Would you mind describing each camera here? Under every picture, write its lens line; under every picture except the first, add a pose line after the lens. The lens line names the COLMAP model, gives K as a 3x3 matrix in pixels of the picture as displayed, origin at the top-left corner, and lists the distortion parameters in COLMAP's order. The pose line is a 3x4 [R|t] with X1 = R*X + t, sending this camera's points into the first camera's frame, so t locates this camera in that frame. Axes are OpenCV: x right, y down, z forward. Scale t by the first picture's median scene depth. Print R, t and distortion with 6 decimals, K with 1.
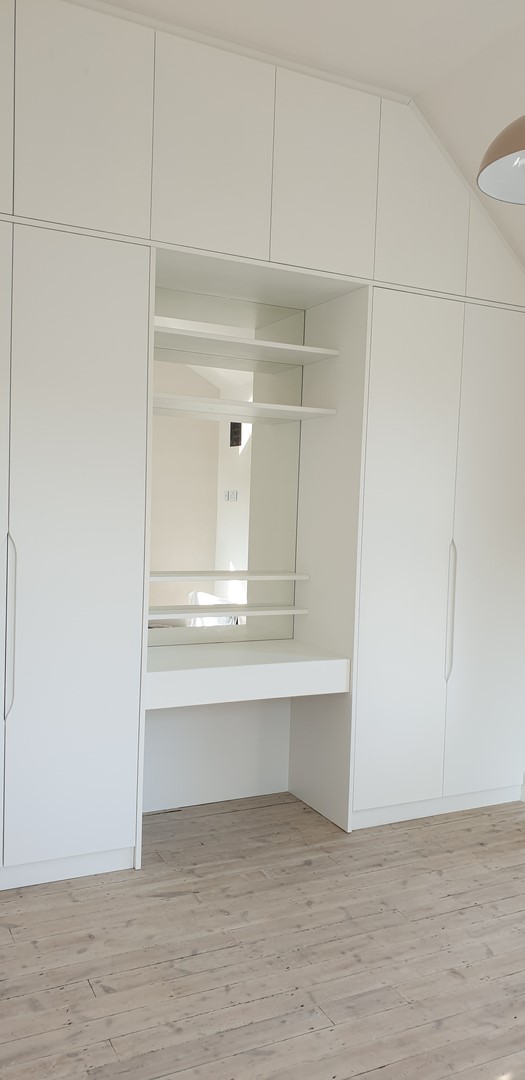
lens RADIAL K [[893.8, 0, 262.6], [0, 893.8, 538.6], [0, 0, 1]] dist [-0.013986, 0.042782]
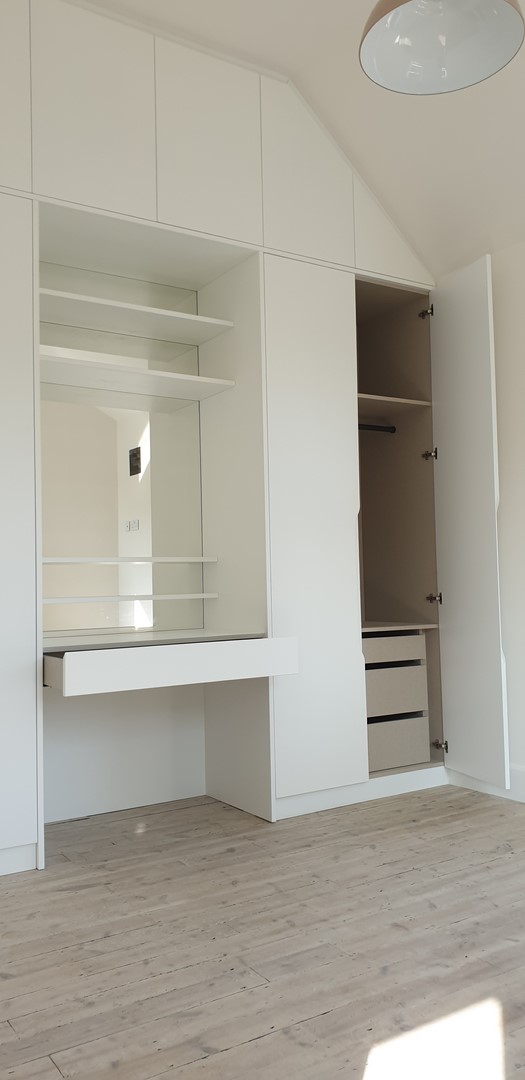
lens RADIAL K [[893.8, 0, 263.4], [0, 893.8, 528.5], [0, 0, 1]] dist [-0.013986, 0.042782]
pose [[0.992837, -0.048805, 0.109050, 0.000242], [0.060542, 0.992409, -0.107045, 0.140677], [-0.102998, 0.112880, 0.988256, 0.056612]]
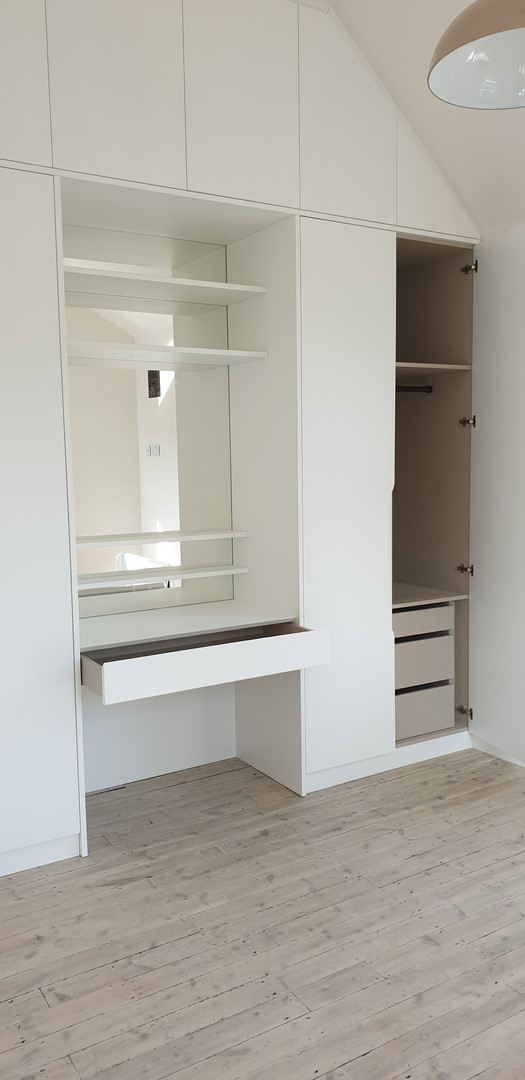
lens RADIAL K [[893.8, 0, 261.3], [0, 893.8, 541.2], [0, 0, 1]] dist [-0.013986, 0.042782]
pose [[0.994613, -0.058520, 0.085562, -0.016169], [0.053491, 0.996768, 0.059929, -0.004911], [-0.088792, -0.055029, 0.994529, 0.072218]]
